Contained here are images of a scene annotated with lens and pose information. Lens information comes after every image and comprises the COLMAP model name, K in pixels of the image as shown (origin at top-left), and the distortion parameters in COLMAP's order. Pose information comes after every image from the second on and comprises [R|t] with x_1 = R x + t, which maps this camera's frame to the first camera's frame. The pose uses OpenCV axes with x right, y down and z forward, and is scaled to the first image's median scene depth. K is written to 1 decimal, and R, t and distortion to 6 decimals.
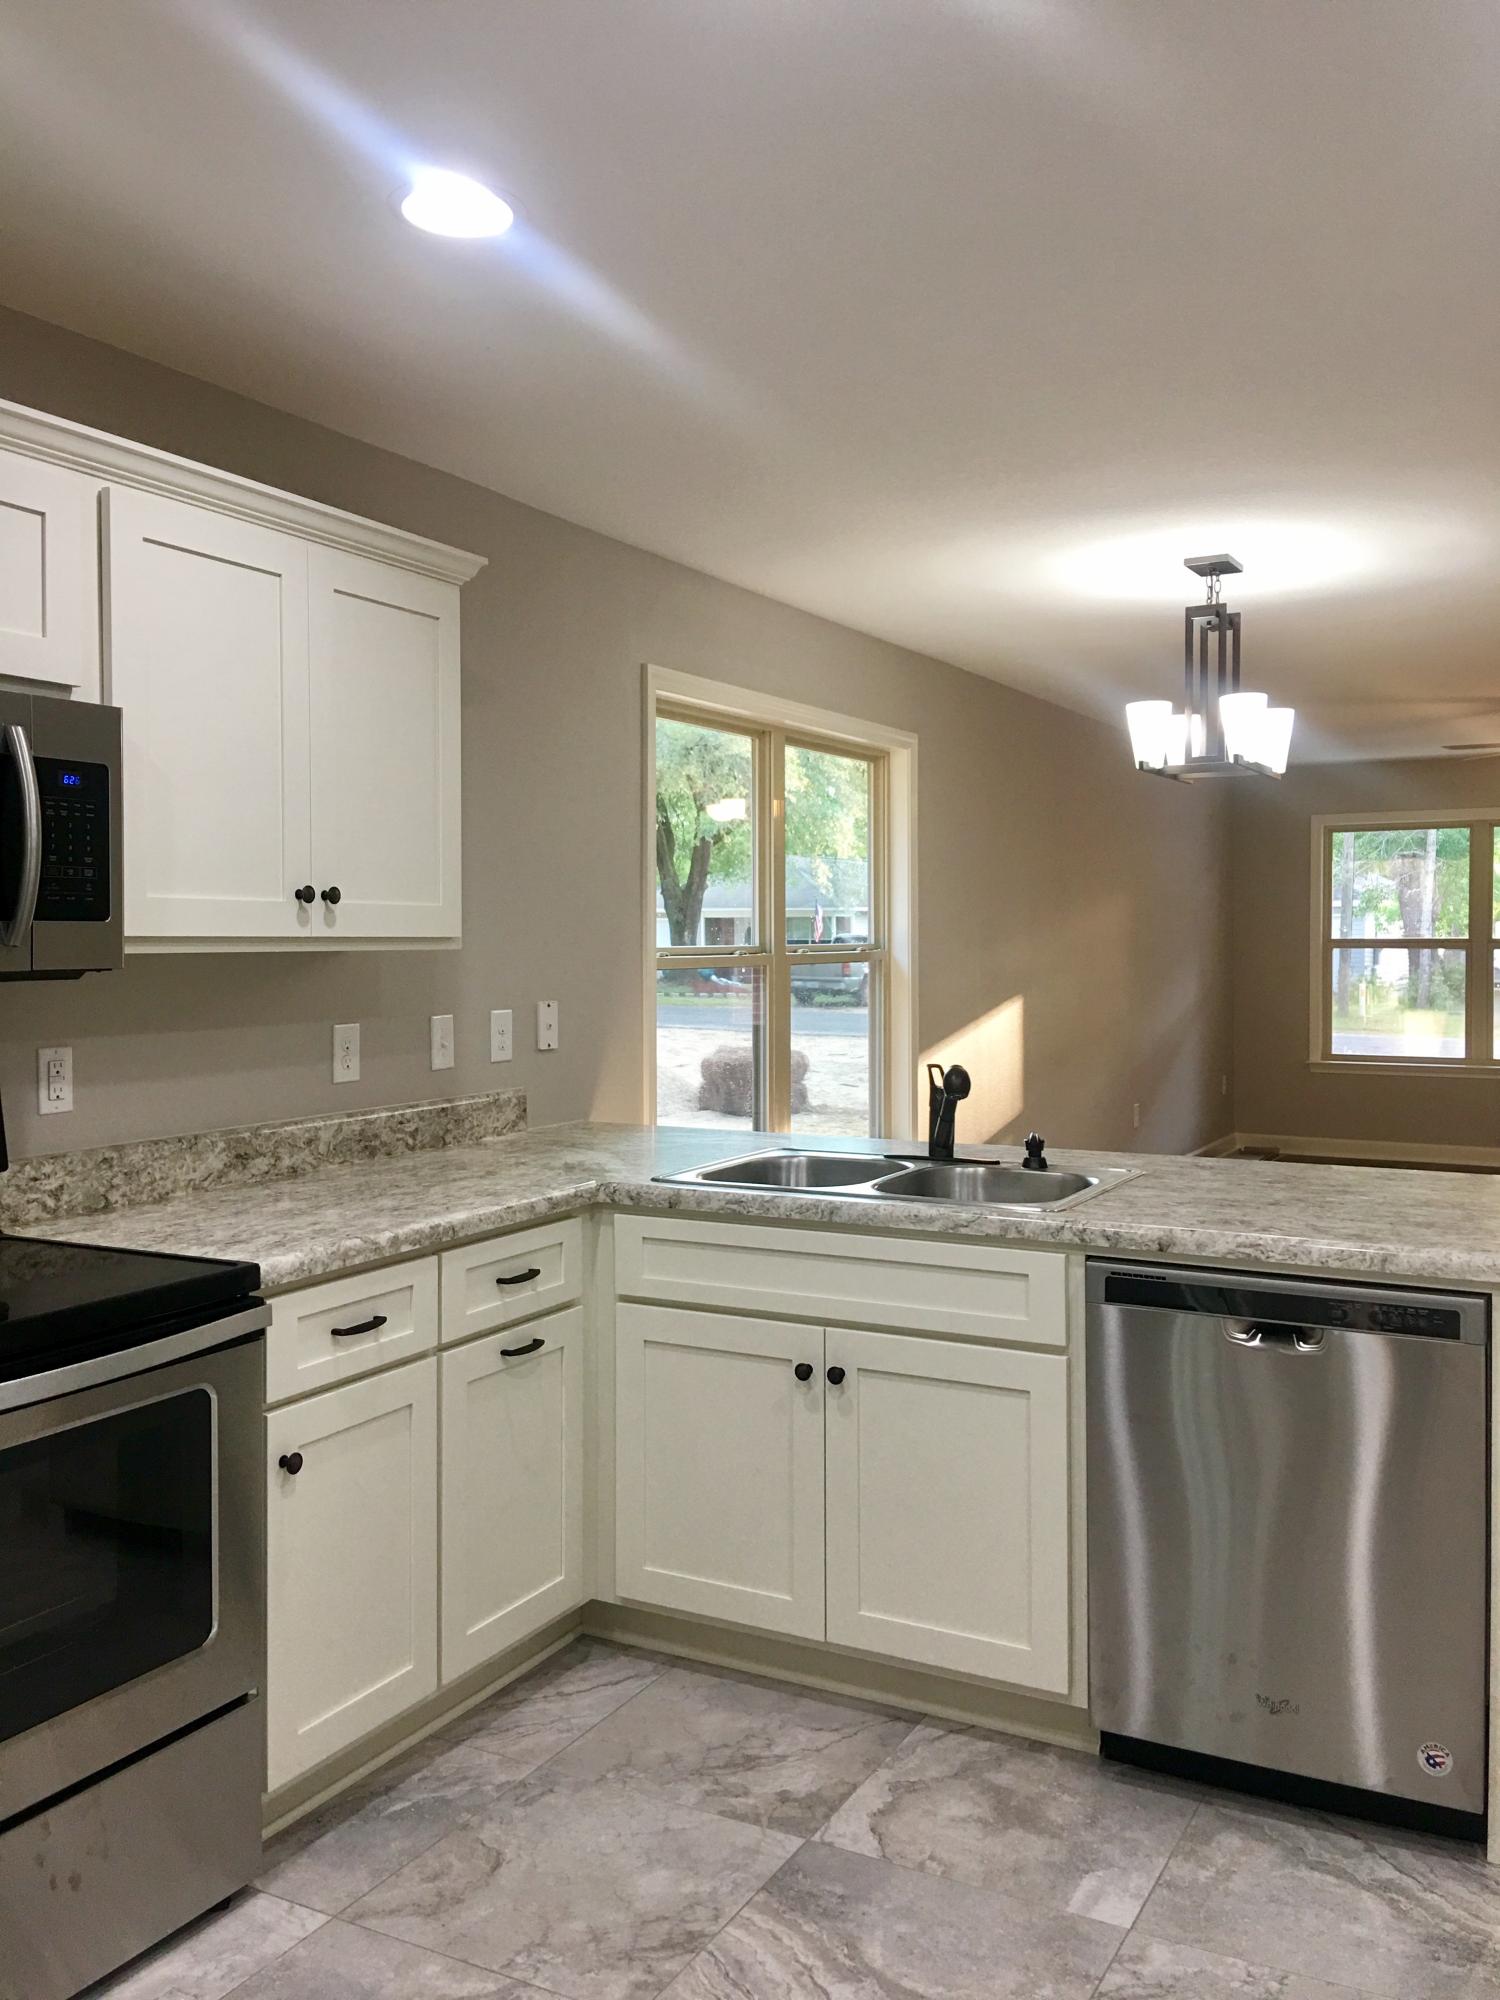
lens RADIAL K [[1669.2, 0, 756.8], [0, 1669.2, 990.1], [0, 0, 1]] dist [0.114708, -0.146326]
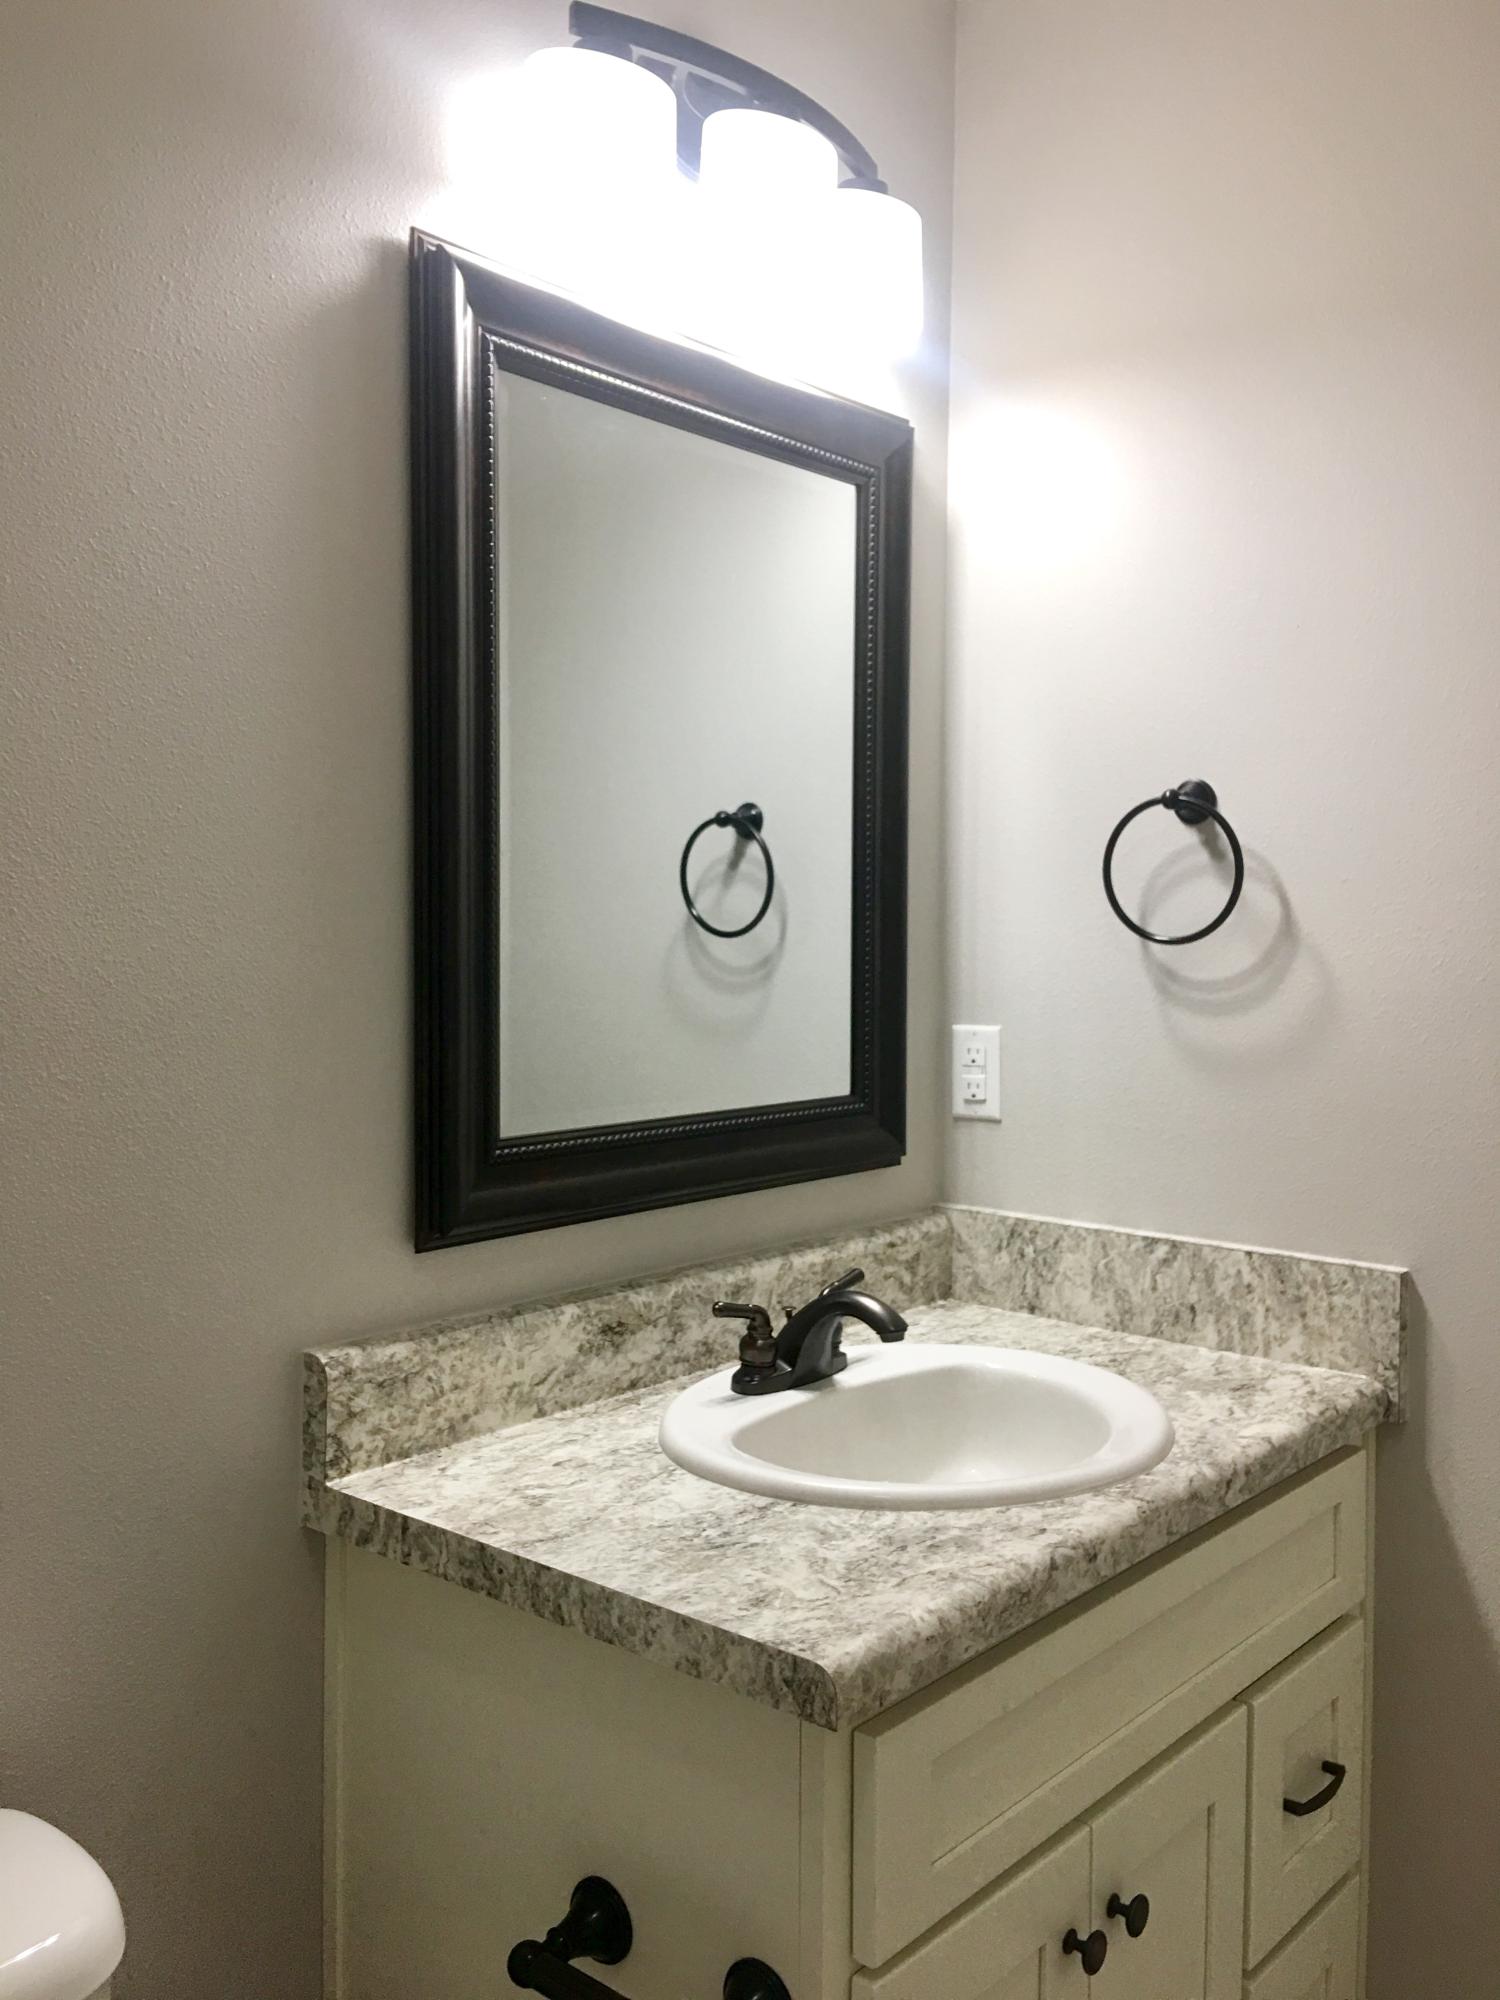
lens RADIAL K [[1669.2, 0, 743.3], [0, 1669.2, 1013.9], [0, 0, 1]] dist [0.114708, -0.146326]
pose [[0.976452, 0.034100, -0.213023, -0.169737], [-0.028693, 0.999184, 0.028422, -0.010363], [0.213818, -0.021640, 0.976634, 0.539899]]
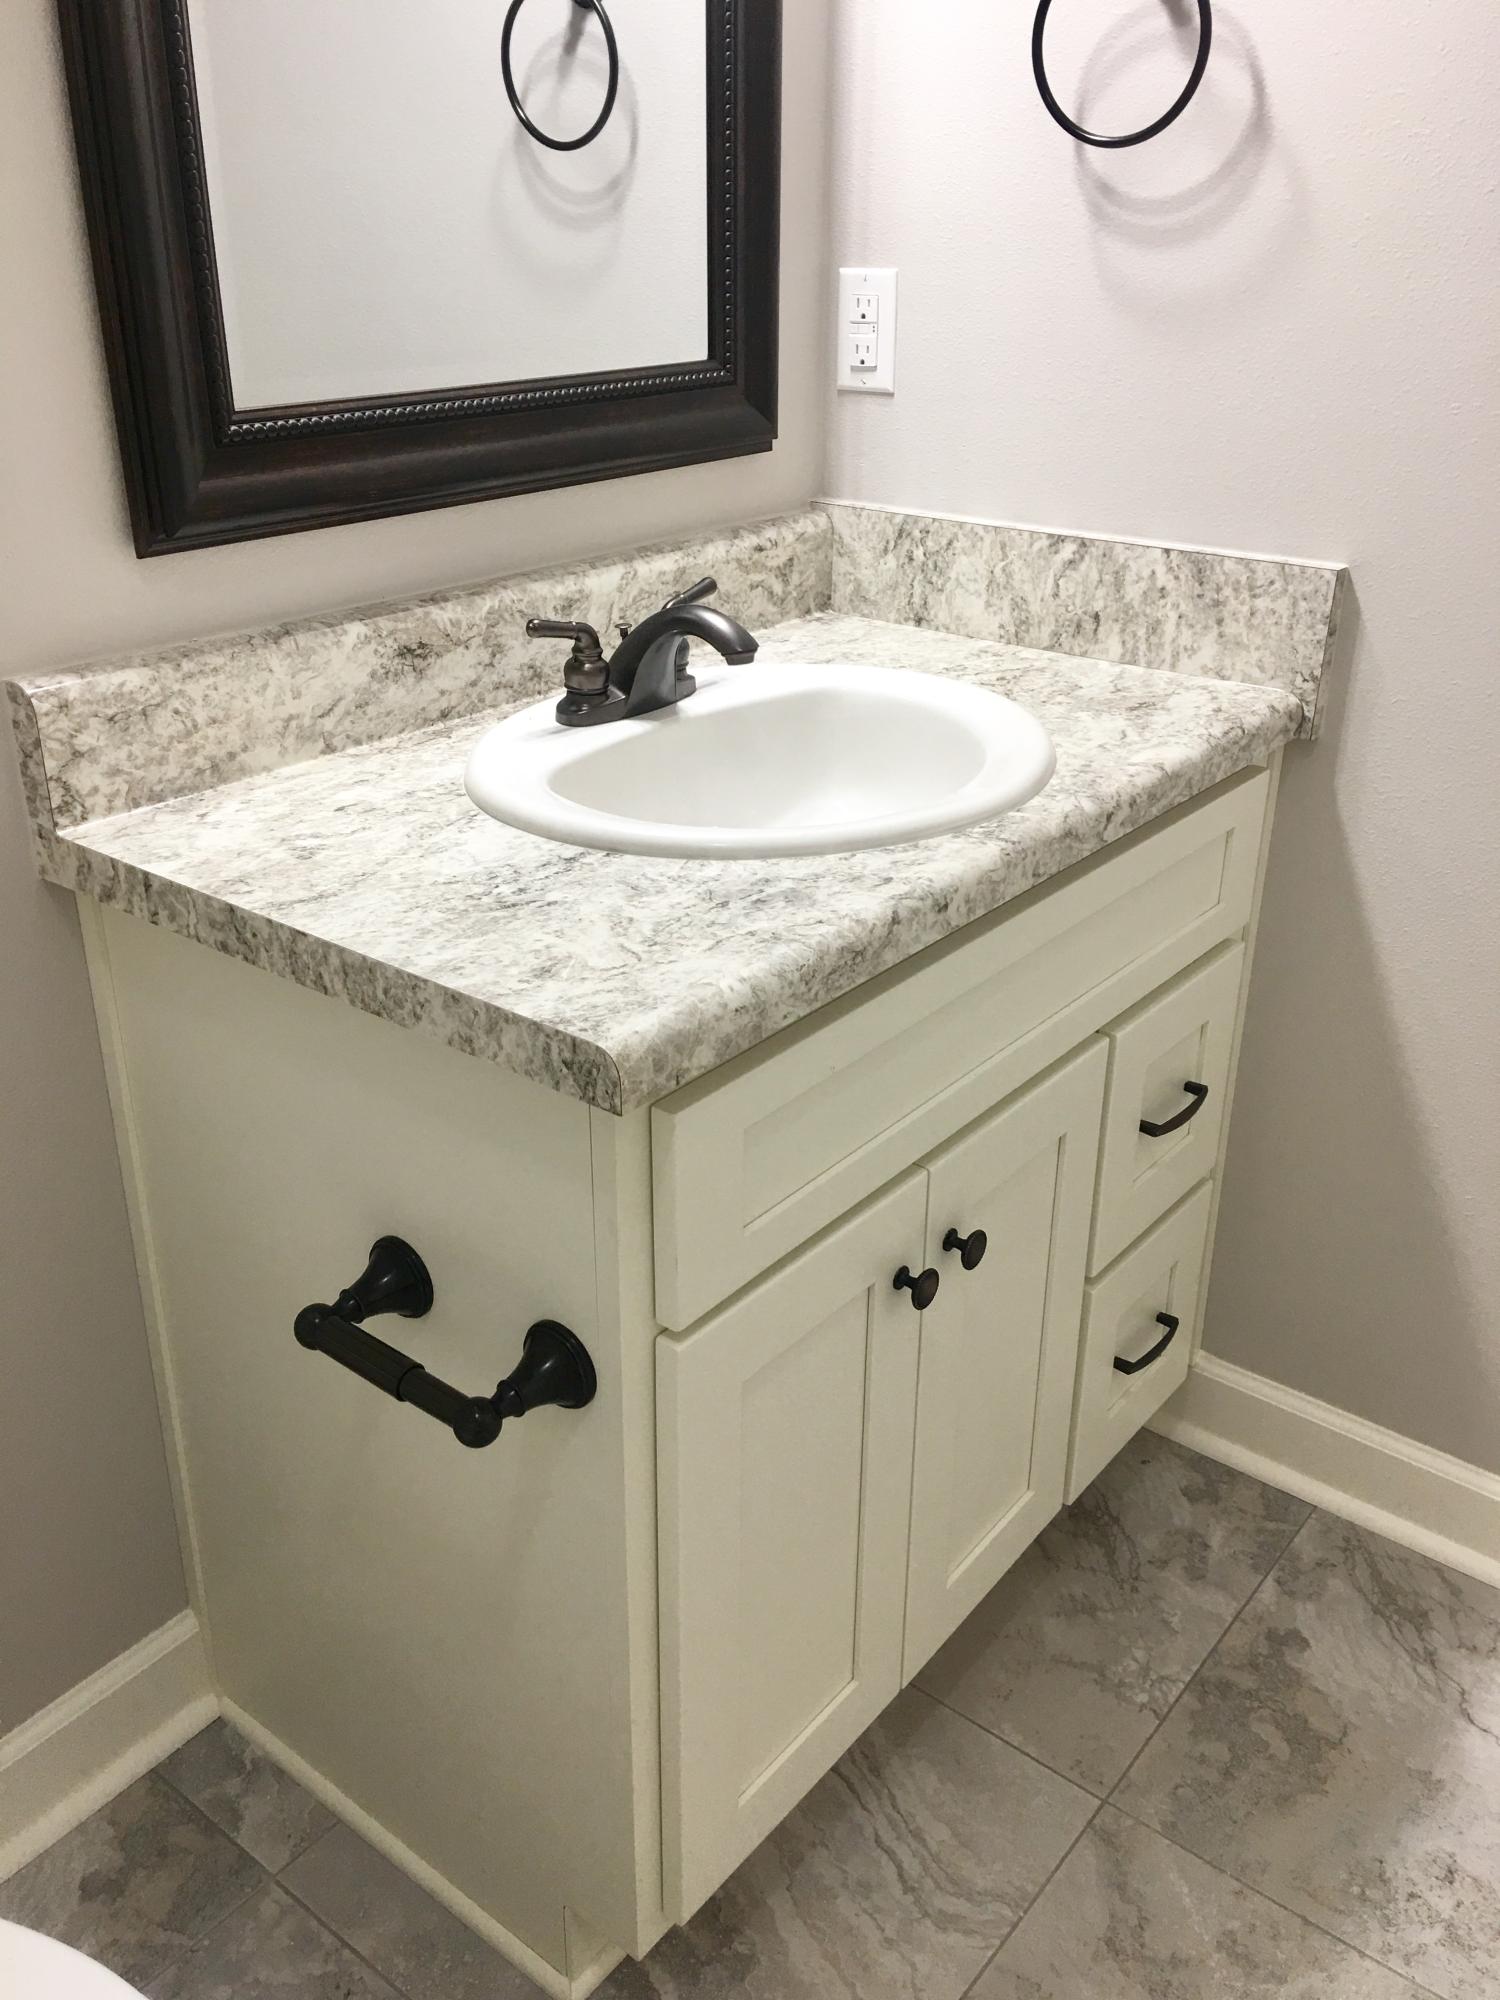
lens RADIAL K [[1669.2, 0, 738.8], [0, 1669.2, 960.9], [0, 0, 1]] dist [0.114708, -0.146326]
pose [[0.983613, 0.094404, -0.153603, -0.157133], [-0.027010, 0.919499, 0.392163, 0.002369], [0.178259, -0.381588, 0.906981, 0.619626]]
